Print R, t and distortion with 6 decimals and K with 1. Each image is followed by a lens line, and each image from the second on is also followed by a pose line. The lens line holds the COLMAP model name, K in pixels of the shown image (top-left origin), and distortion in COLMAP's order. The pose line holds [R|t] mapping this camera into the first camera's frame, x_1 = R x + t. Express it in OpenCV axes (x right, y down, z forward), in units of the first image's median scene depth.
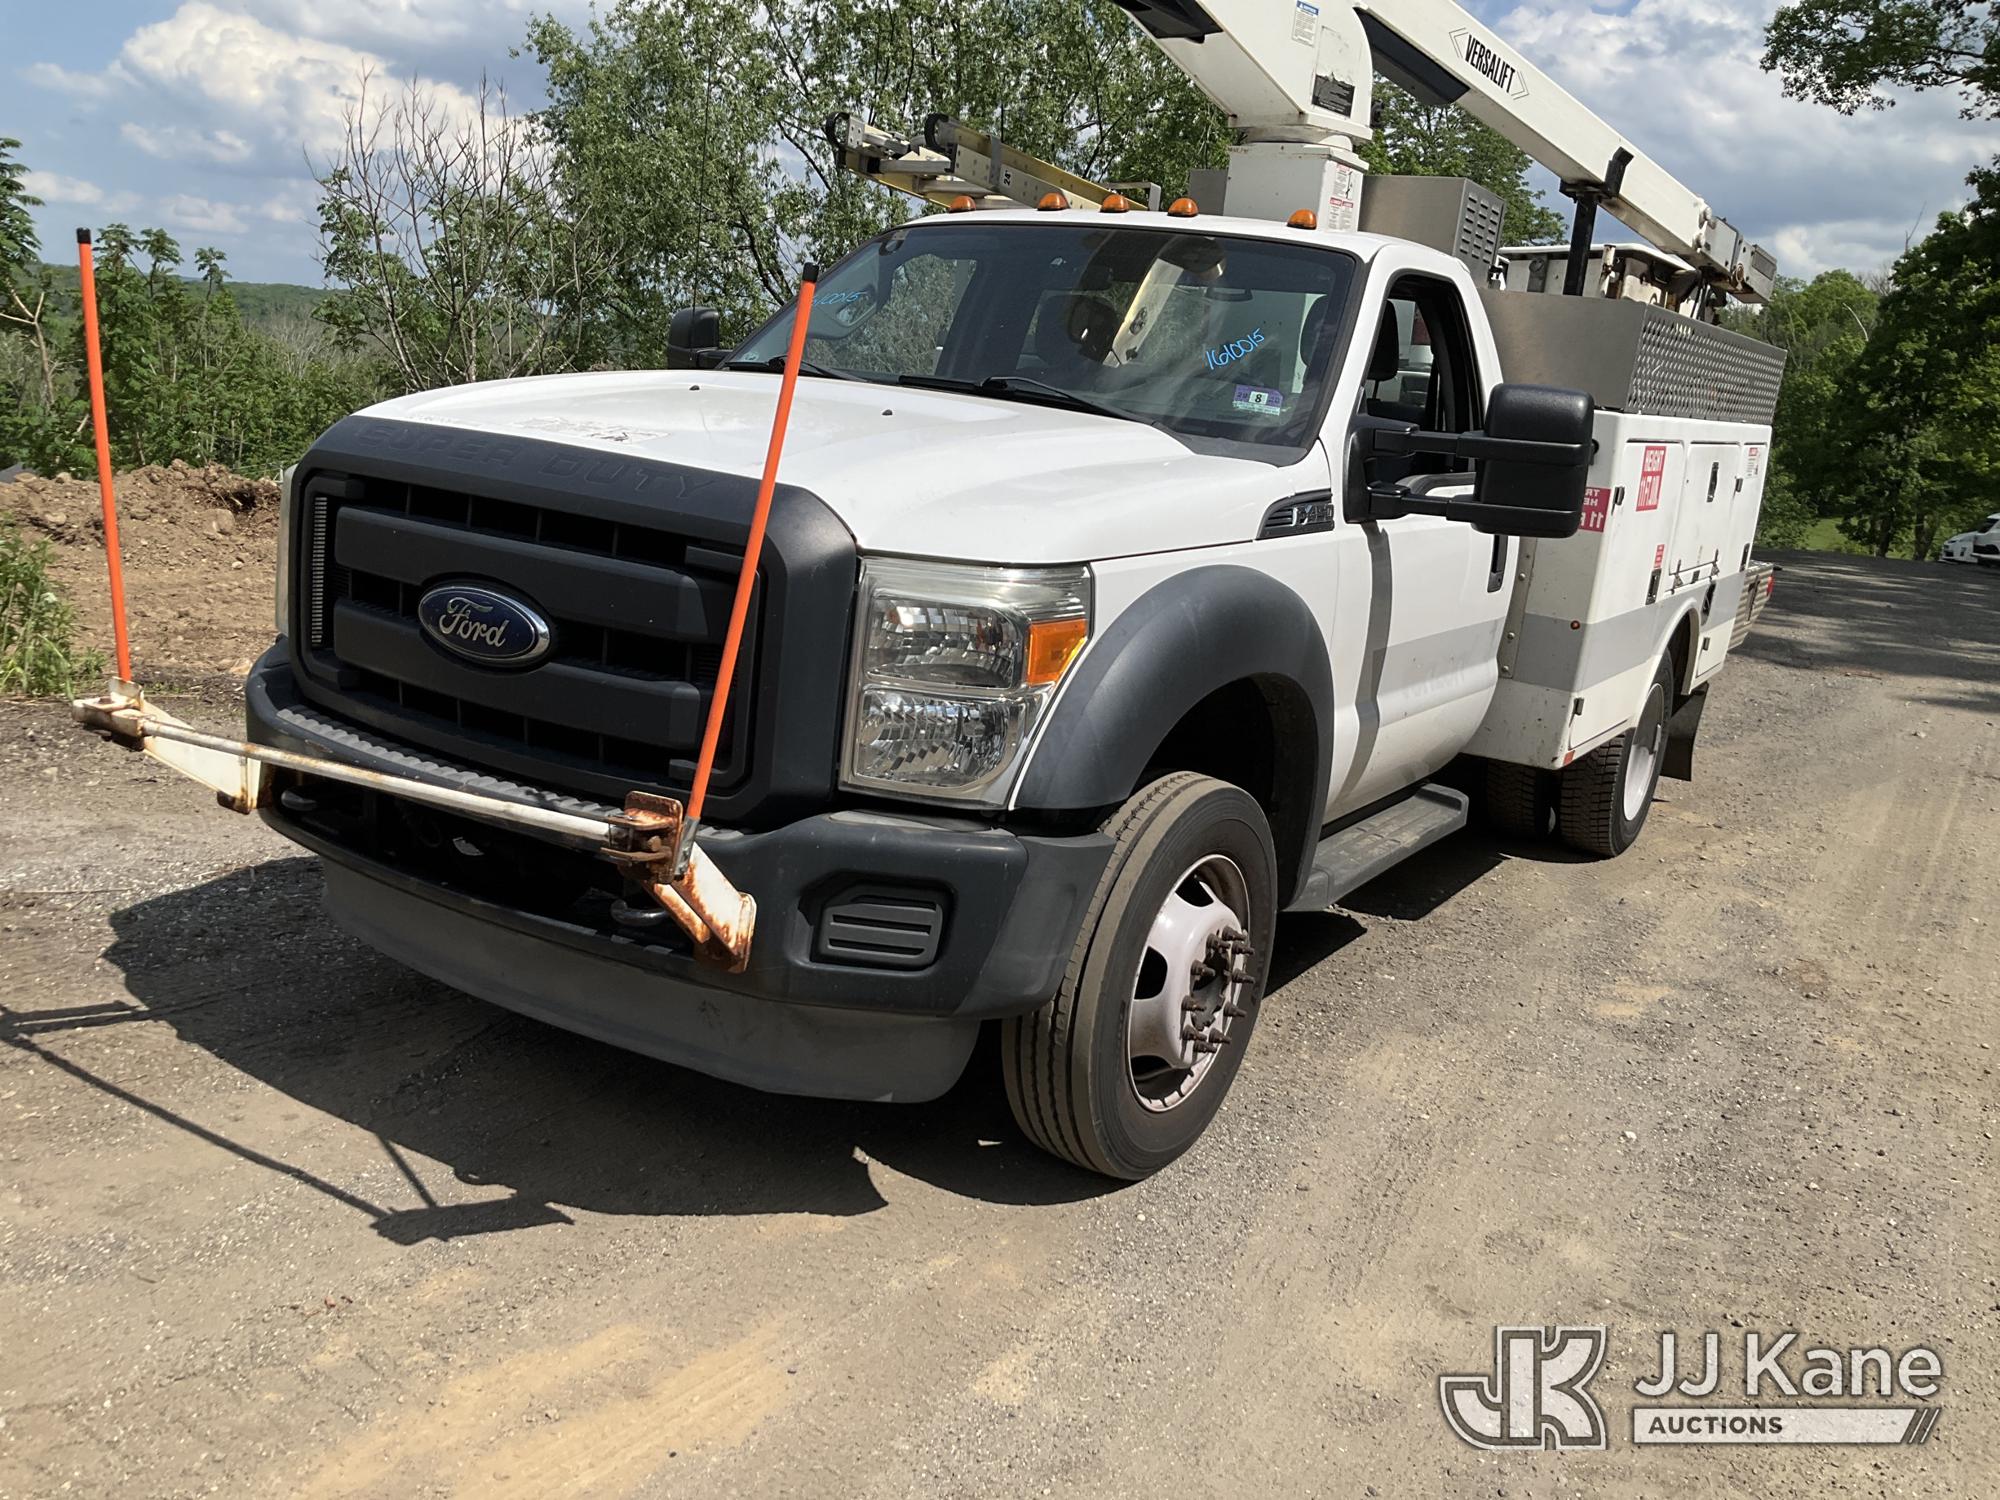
lens RADIAL K [[1734.6, 0, 980.4], [0, 1734.6, 747.6], [0, 0, 1]] dist [0.061823, 0.002341]
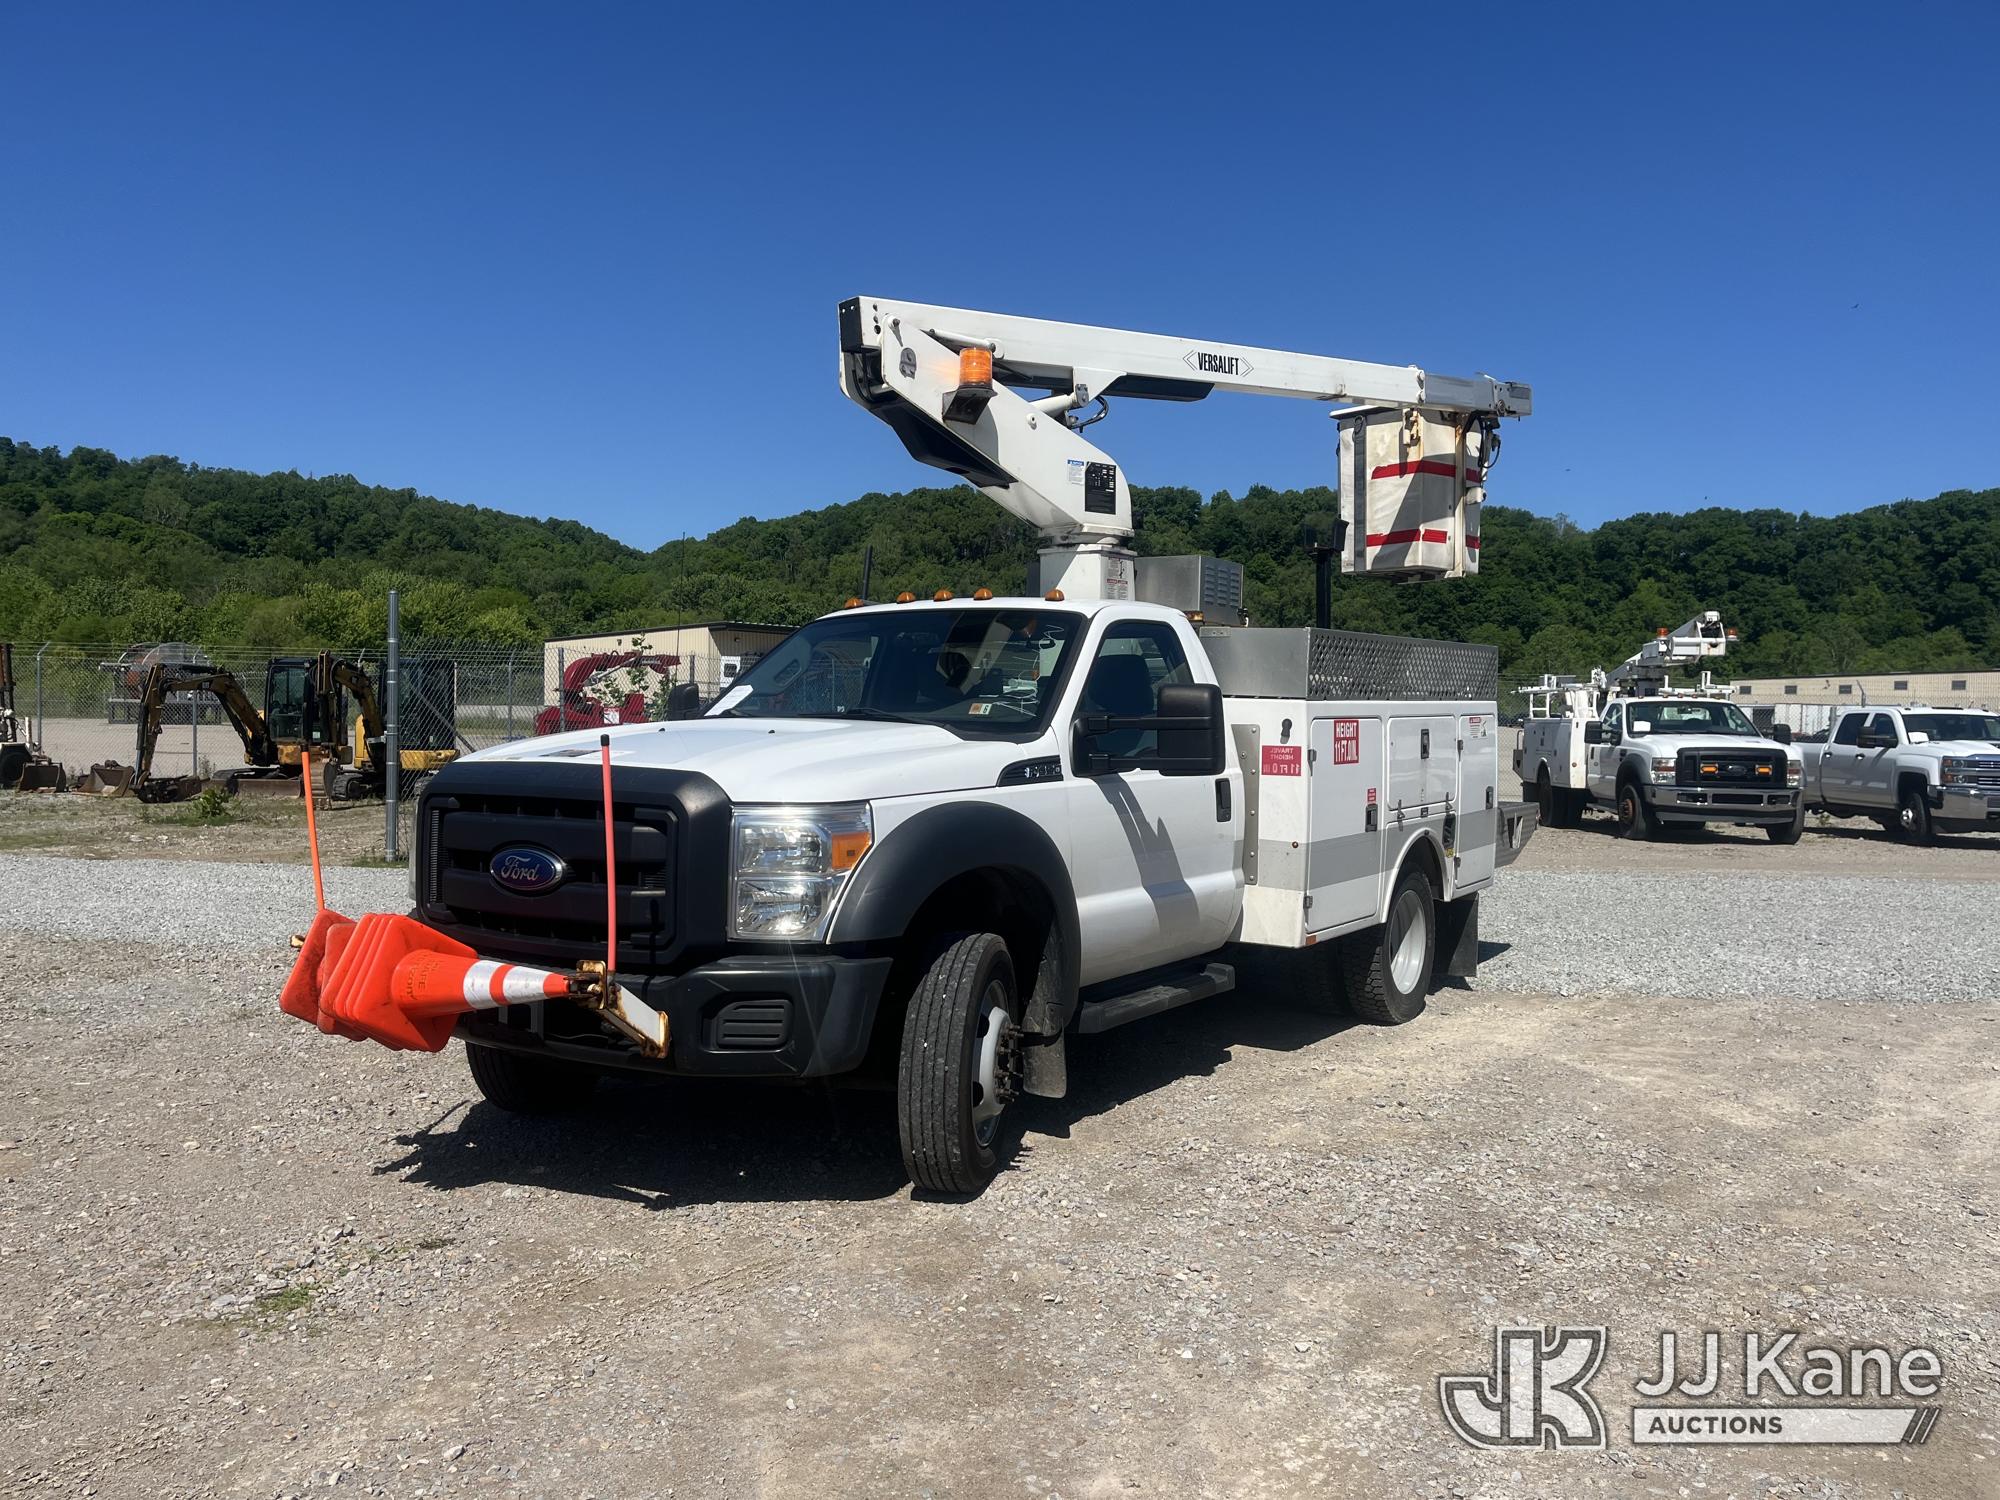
lens RADIAL K [[1597.2, 0, 991.9], [0, 1597.2, 748.0], [0, 0, 1]] dist [0.097471, -0.000766]
pose [[0.995974, -0.080578, -0.039274, 0.210156], [0.071438, 0.978153, -0.195227, 0.134421], [0.054146, 0.191635, 0.979971, -0.474274]]
